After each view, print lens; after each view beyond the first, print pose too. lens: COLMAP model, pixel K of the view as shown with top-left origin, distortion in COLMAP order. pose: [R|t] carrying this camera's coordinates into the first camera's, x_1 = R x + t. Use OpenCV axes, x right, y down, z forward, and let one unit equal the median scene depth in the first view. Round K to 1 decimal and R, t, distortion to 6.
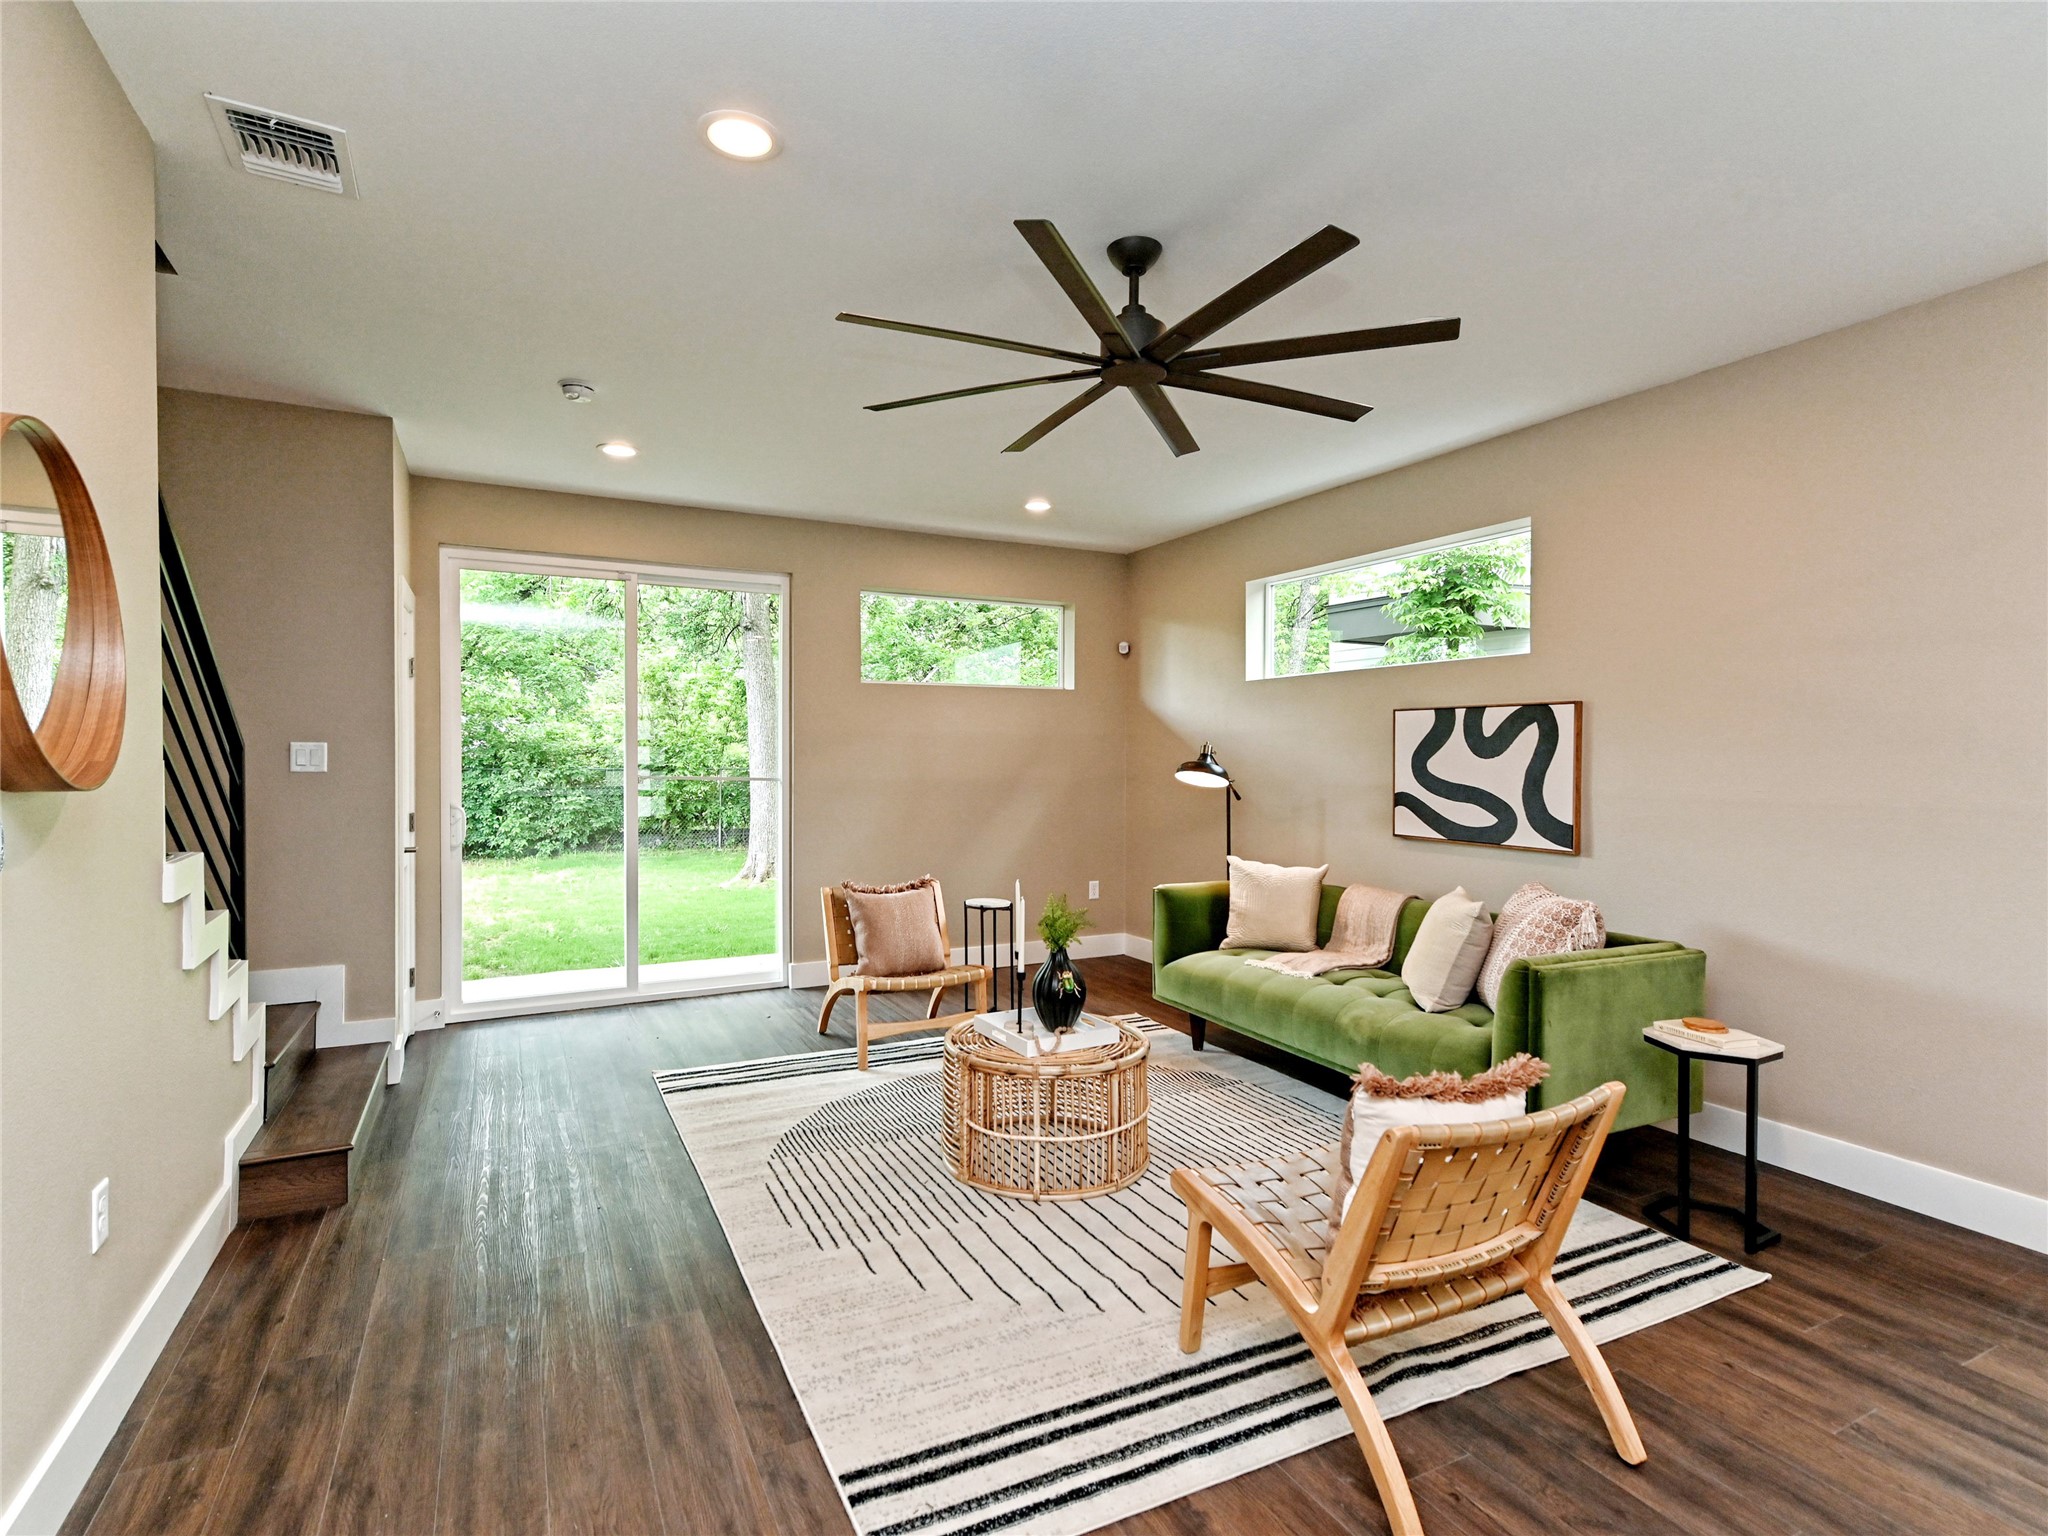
lens RADIAL K [[1001.8, 0, 1019.3], [0, 1001.8, 764.7], [0, 0, 1]] dist [0.002306, 0.000279]
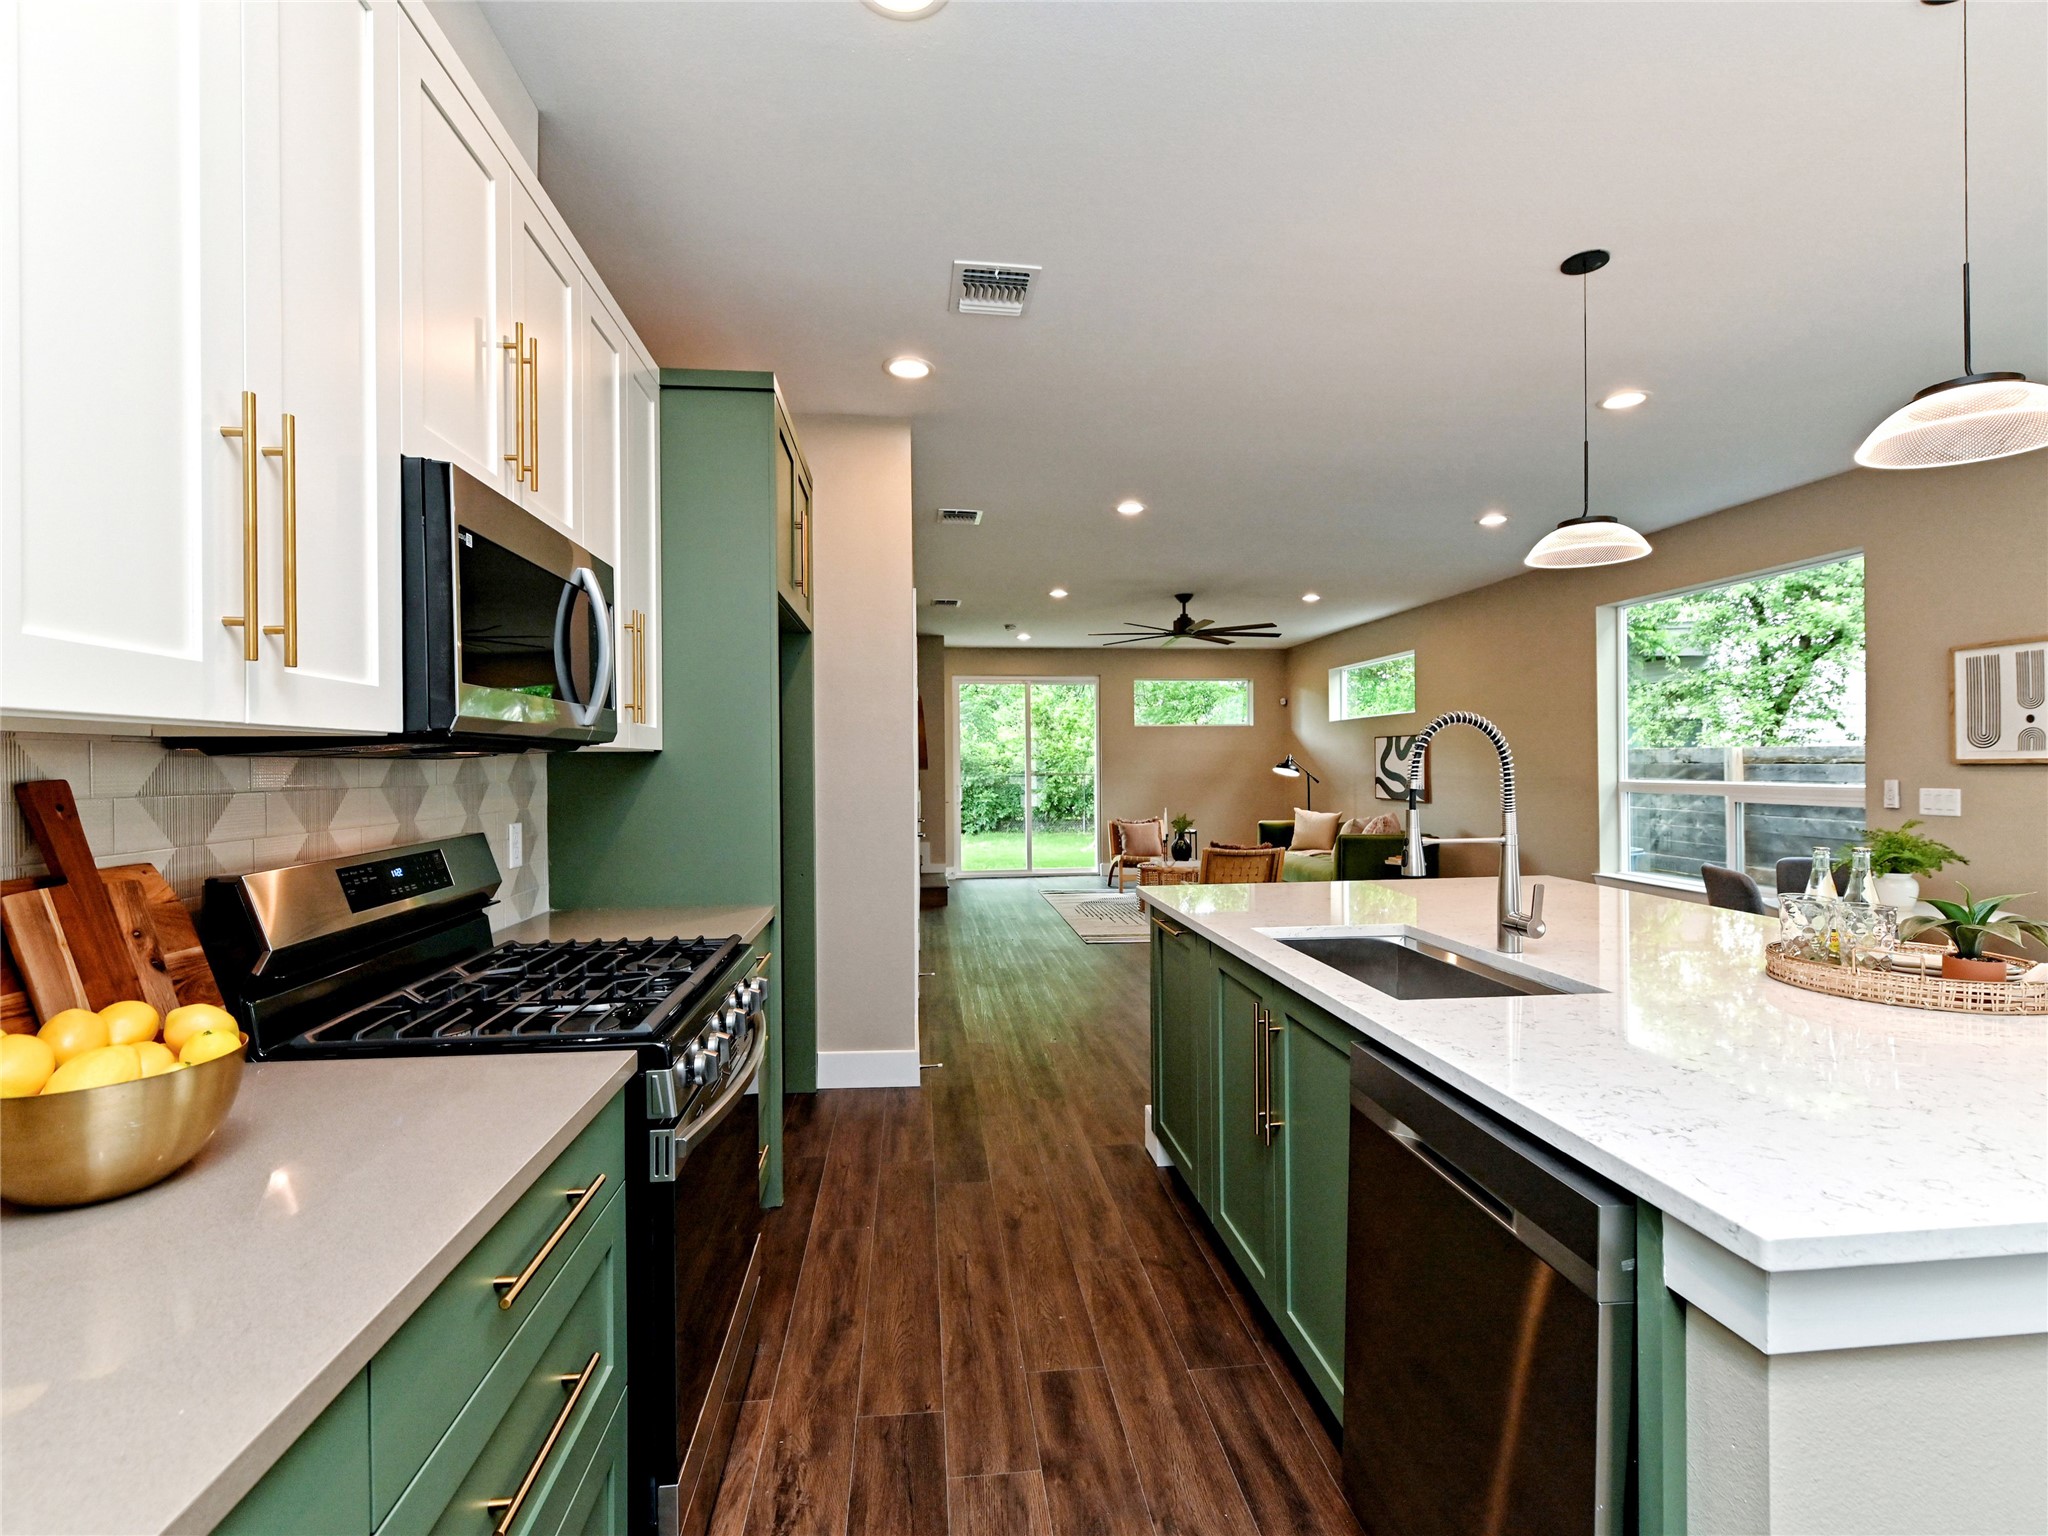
lens RADIAL K [[950.6, 0, 1026.3], [0, 950.6, 762.6], [0, 0, 1]] dist [0.000588, -0.000219]
pose [[0.934718, -0.010611, -0.355233, 0.416226], [0.006342, 0.999893, -0.013180, 0.019440], [0.355335, 0.010066, 0.934685, -1.134136]]
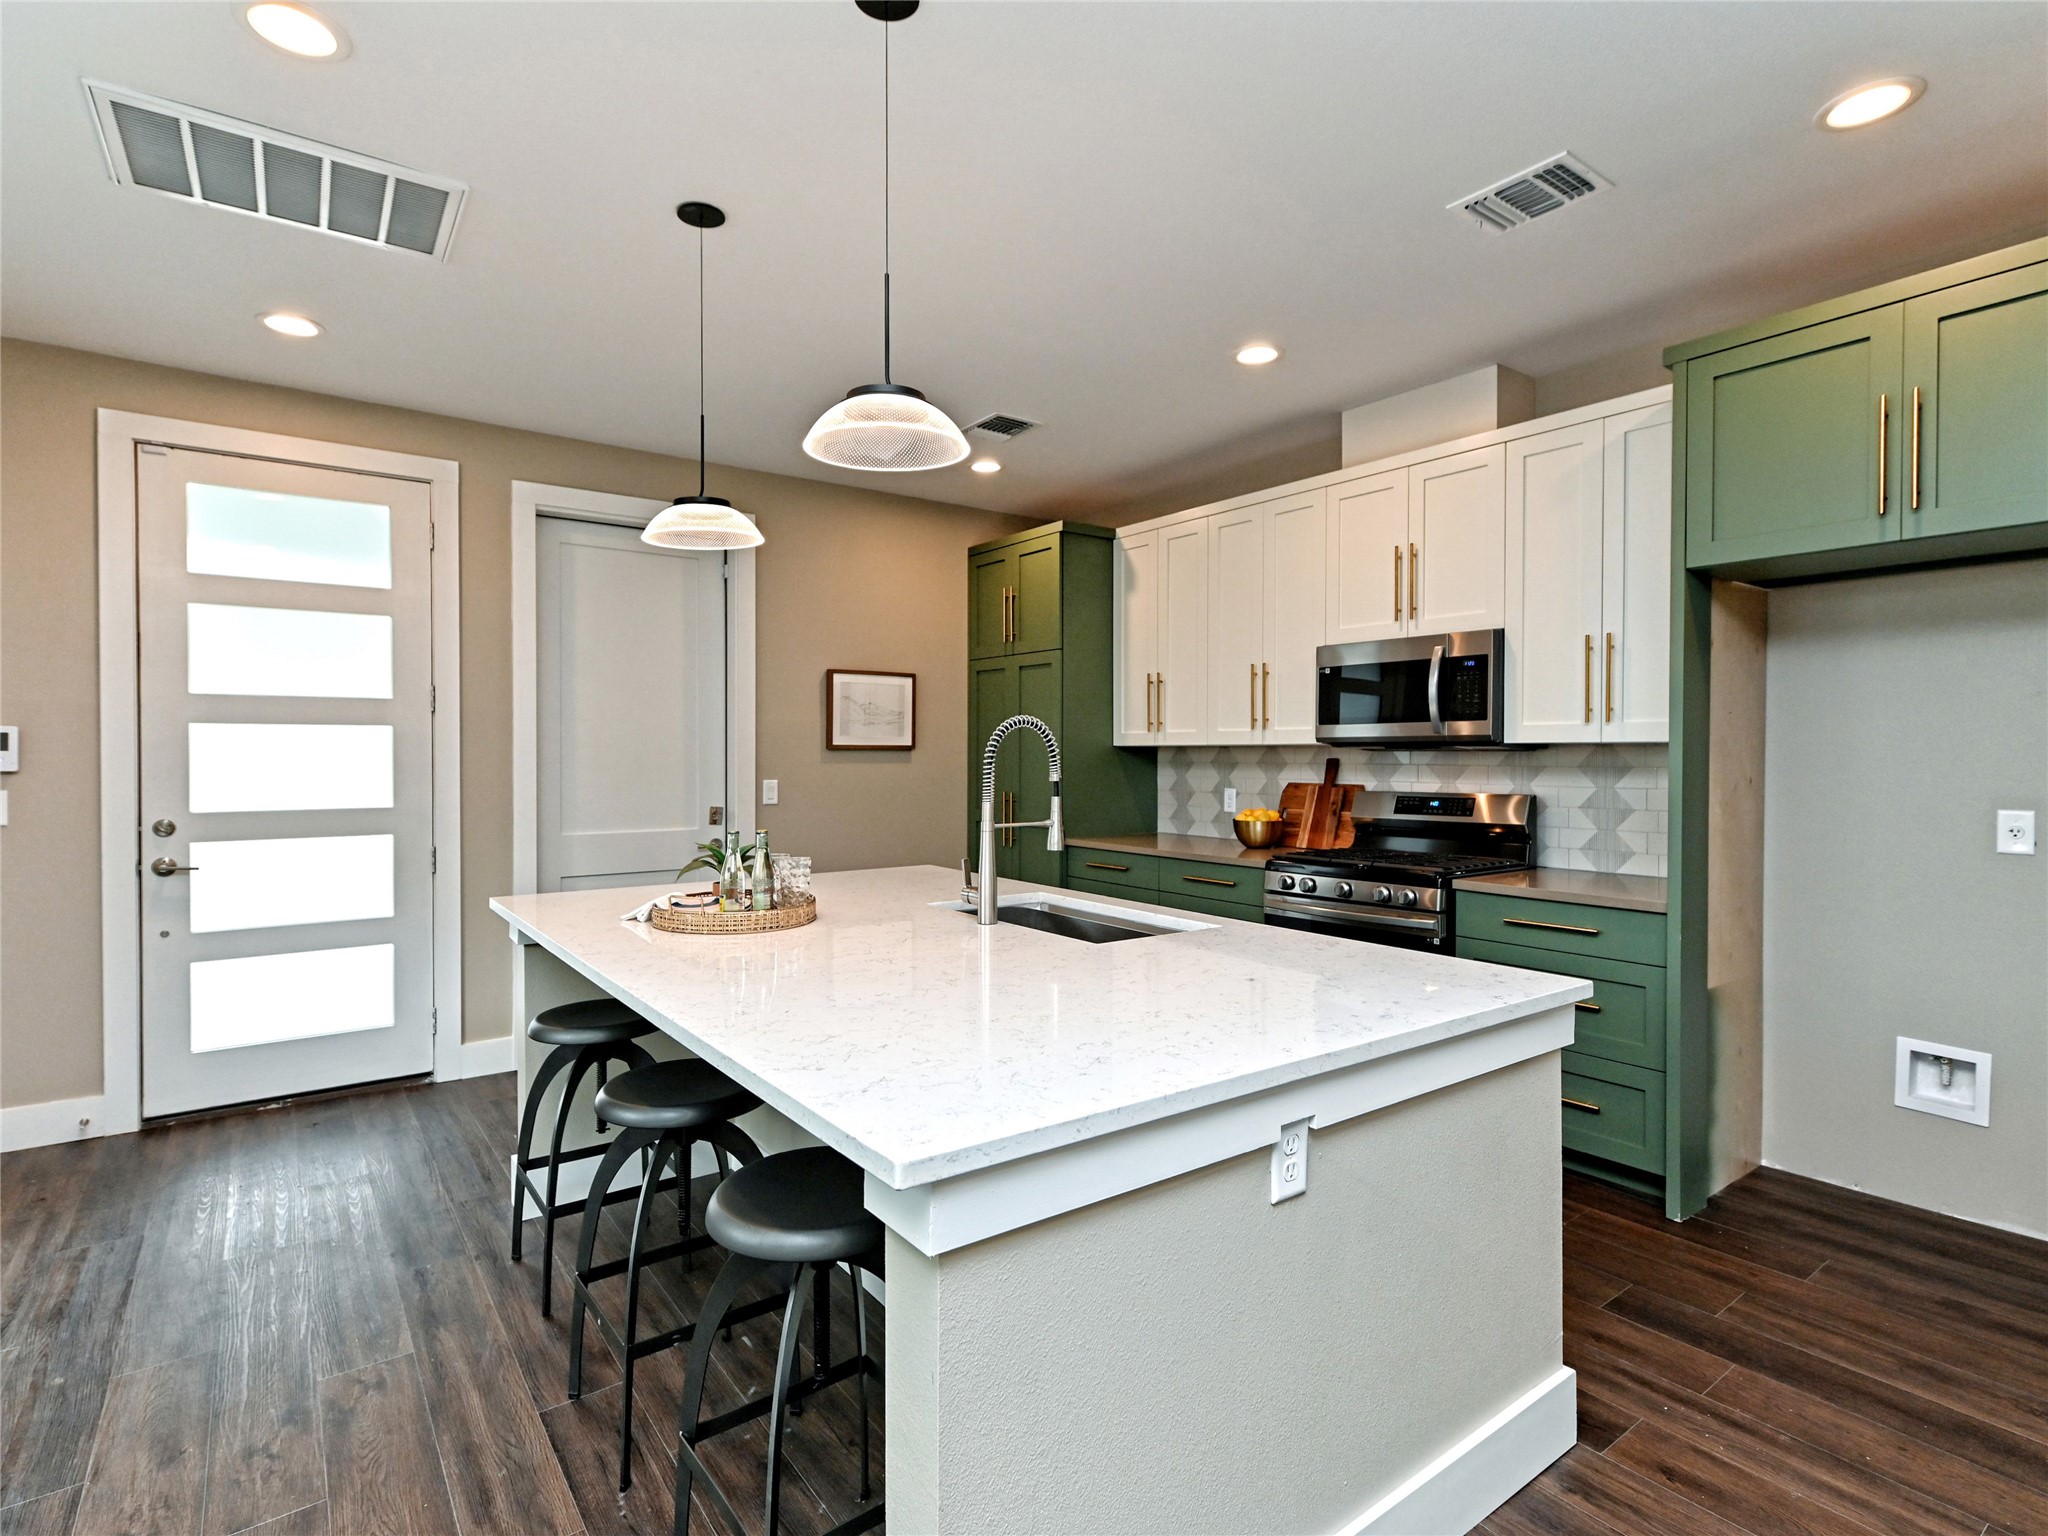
lens RADIAL K [[1026.6, 0, 1023.4], [0, 1026.6, 763.6], [0, 0, 1]] dist [-0.000095, 0.000309]
pose [[-0.987281, -0.001466, -0.158975, 0.540875], [-0.004826, 0.999773, 0.020755, 0.005059], [0.158909, 0.021258, -0.987064, -0.041055]]
